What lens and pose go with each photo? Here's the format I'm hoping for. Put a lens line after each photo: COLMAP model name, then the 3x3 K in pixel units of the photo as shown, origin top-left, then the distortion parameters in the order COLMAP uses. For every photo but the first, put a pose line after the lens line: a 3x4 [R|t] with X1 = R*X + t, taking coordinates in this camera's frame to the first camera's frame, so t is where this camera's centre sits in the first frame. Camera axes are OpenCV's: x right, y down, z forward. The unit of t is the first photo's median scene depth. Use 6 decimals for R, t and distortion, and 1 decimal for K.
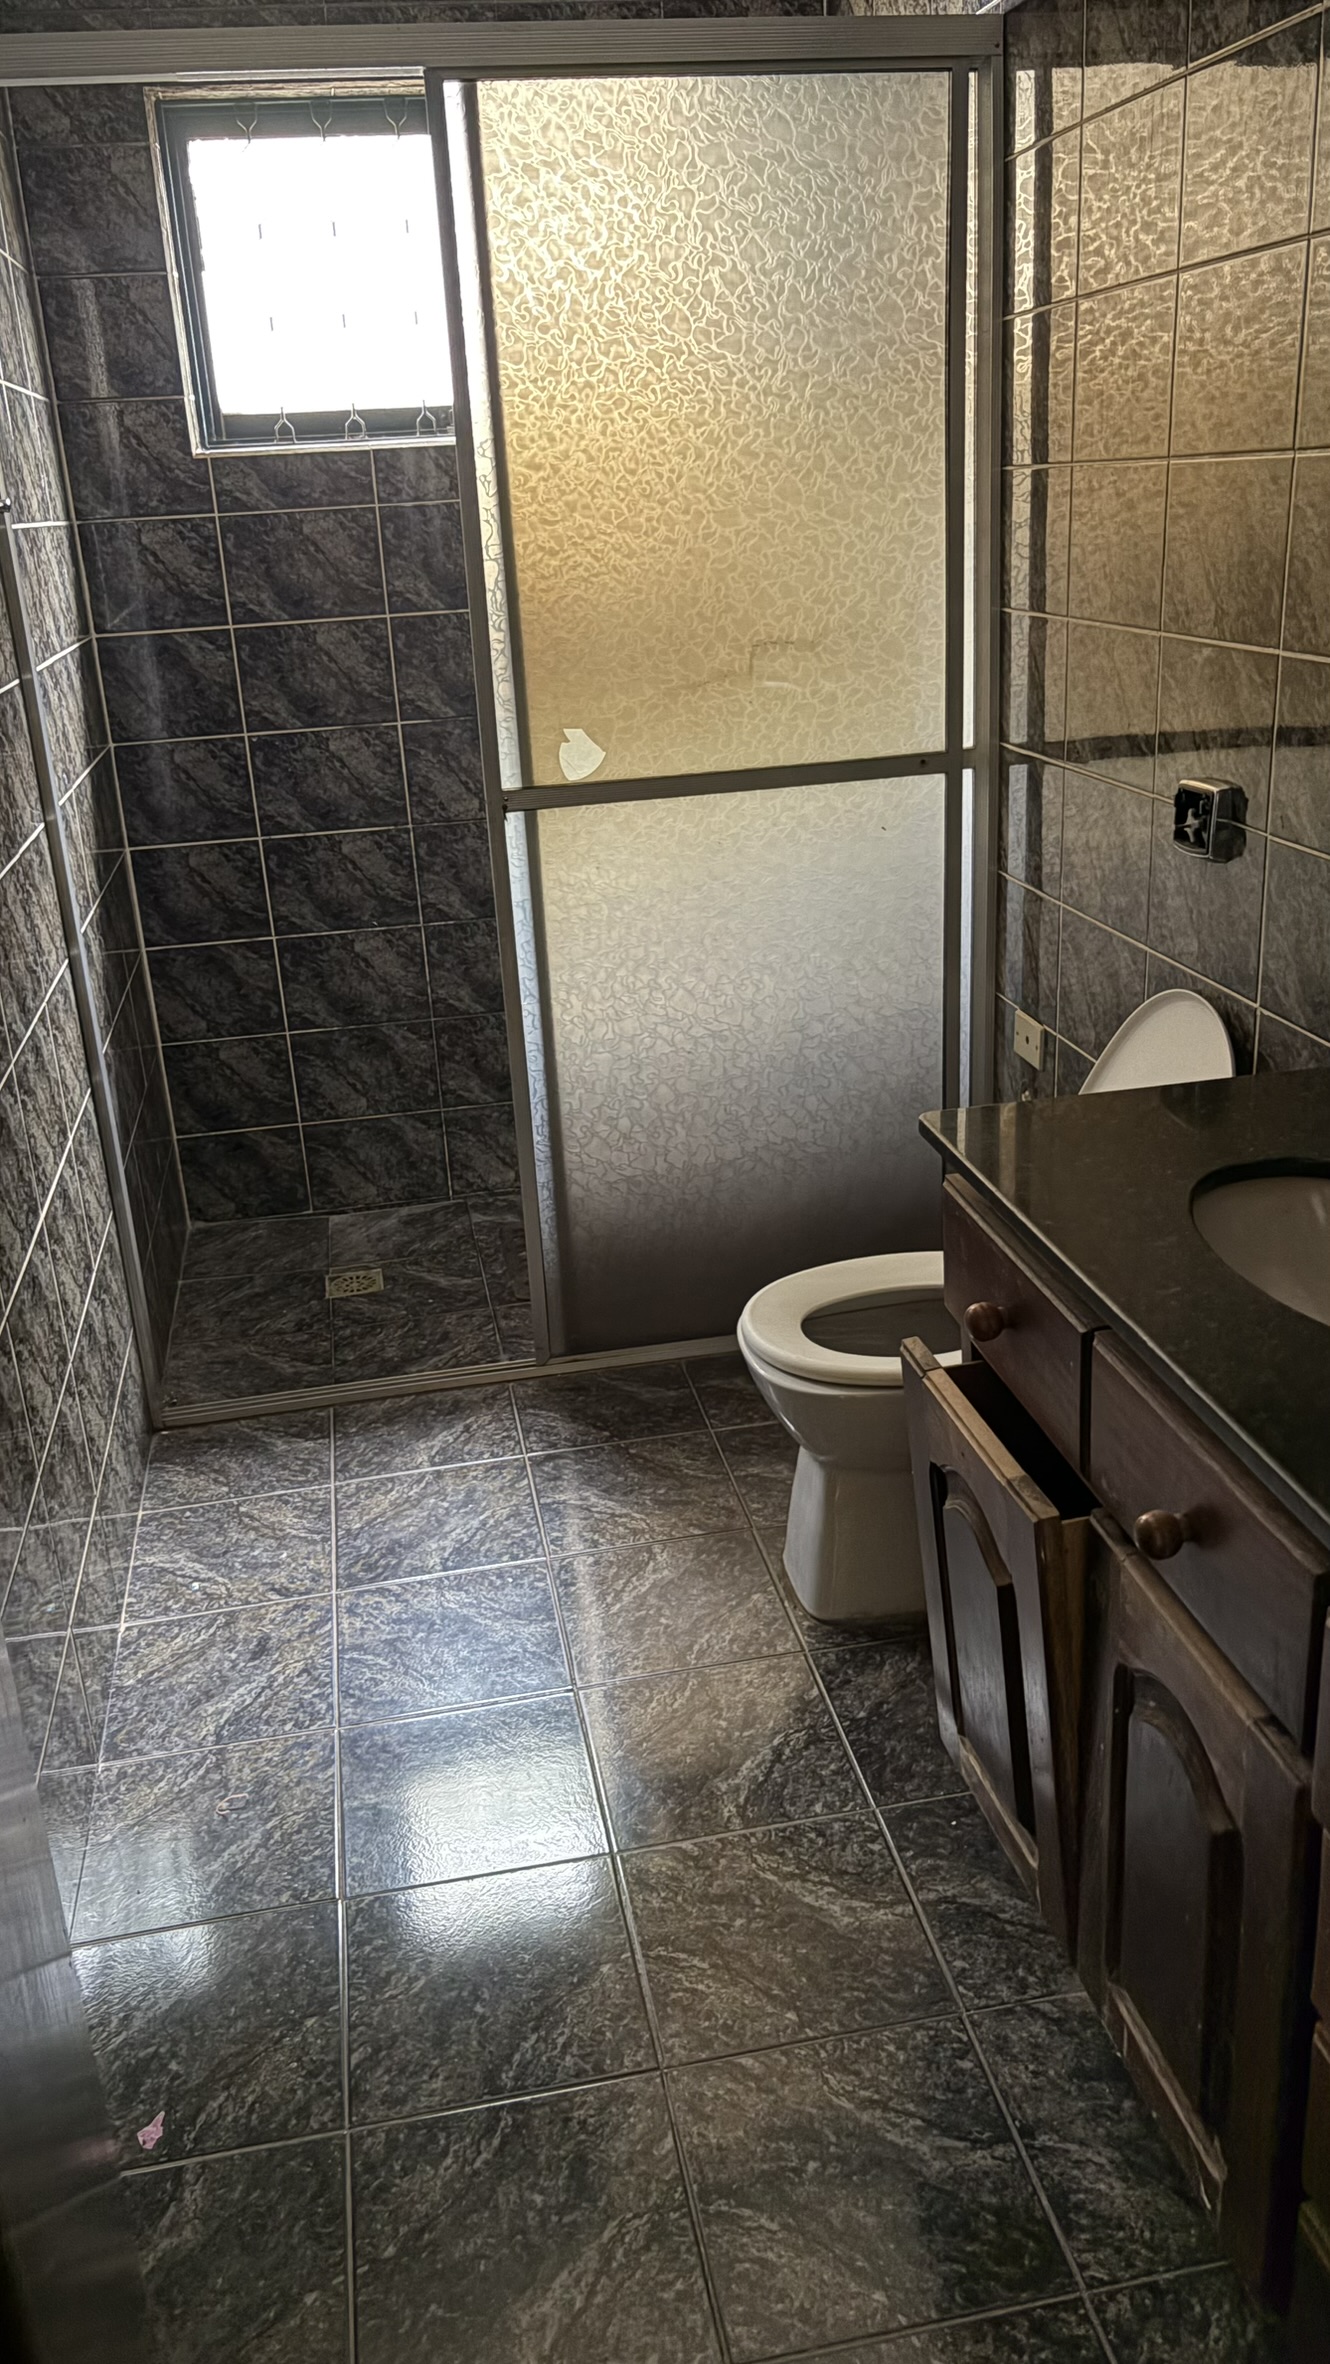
lens RADIAL K [[1794.4, 0, 662.8], [0, 1794.4, 1181.2], [0, 0, 1]] dist [0.049048, -0.046393]
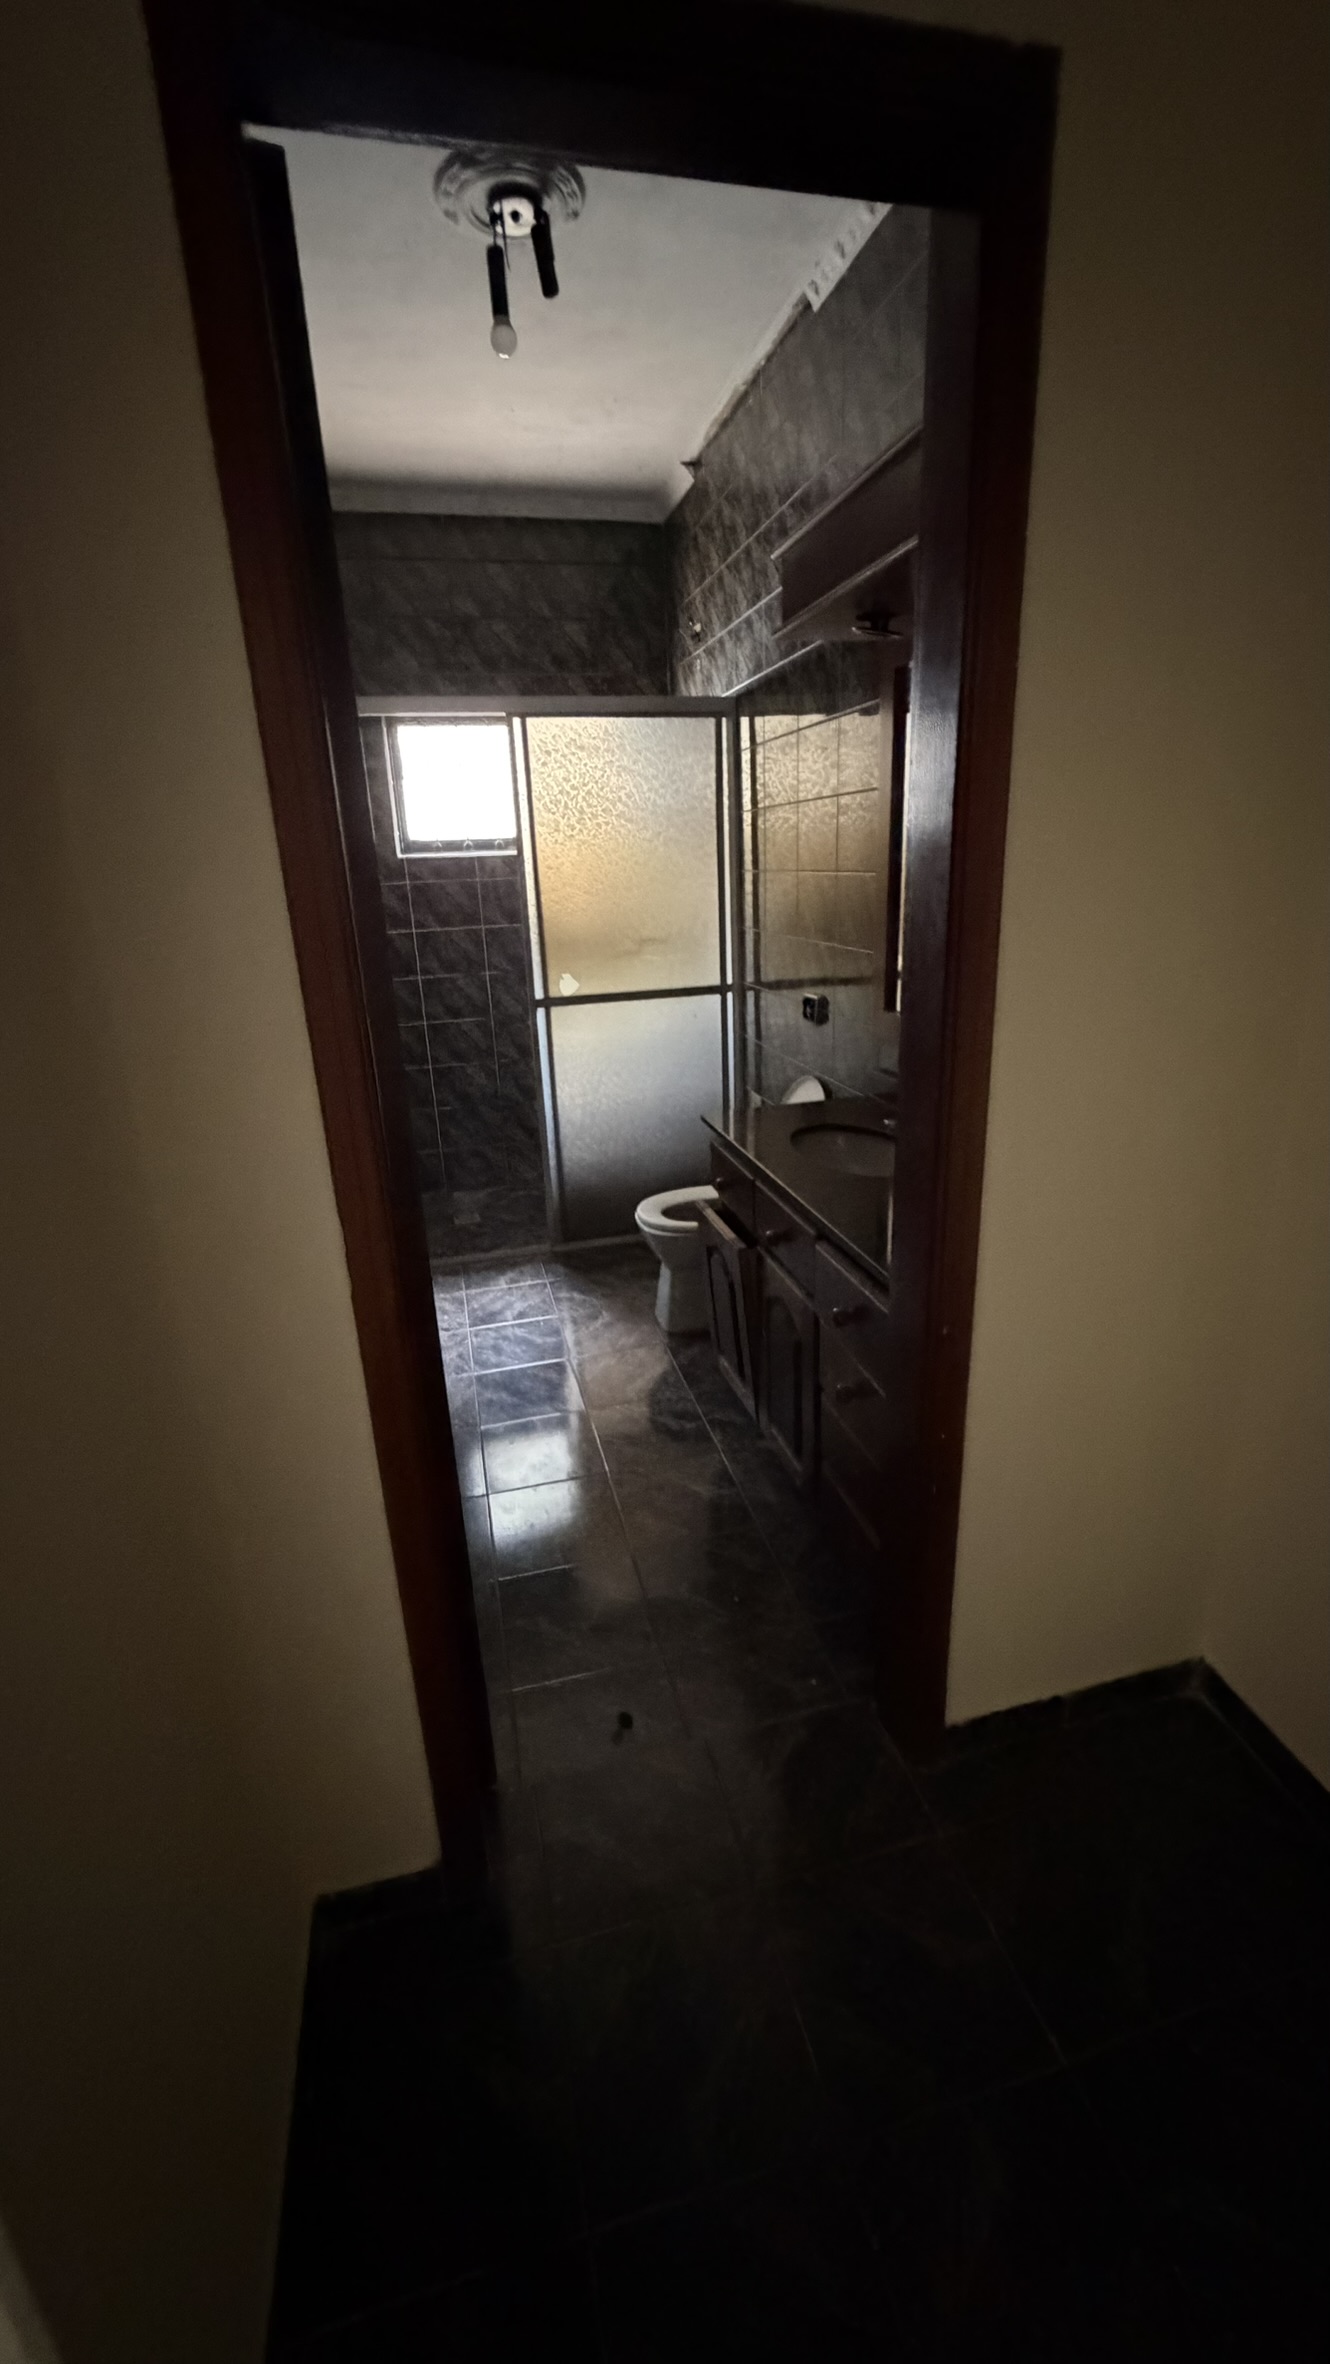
lens RADIAL K [[953.9, 0, 668.1], [0, 953.9, 1189.9], [0, 0, 1]] dist [0.001746, 0.000022]
pose [[0.997583, -0.007609, 0.069066, -0.002996], [0.009927, 0.999397, -0.033287, 0.080267], [-0.068771, 0.033892, 0.997057, -0.269669]]
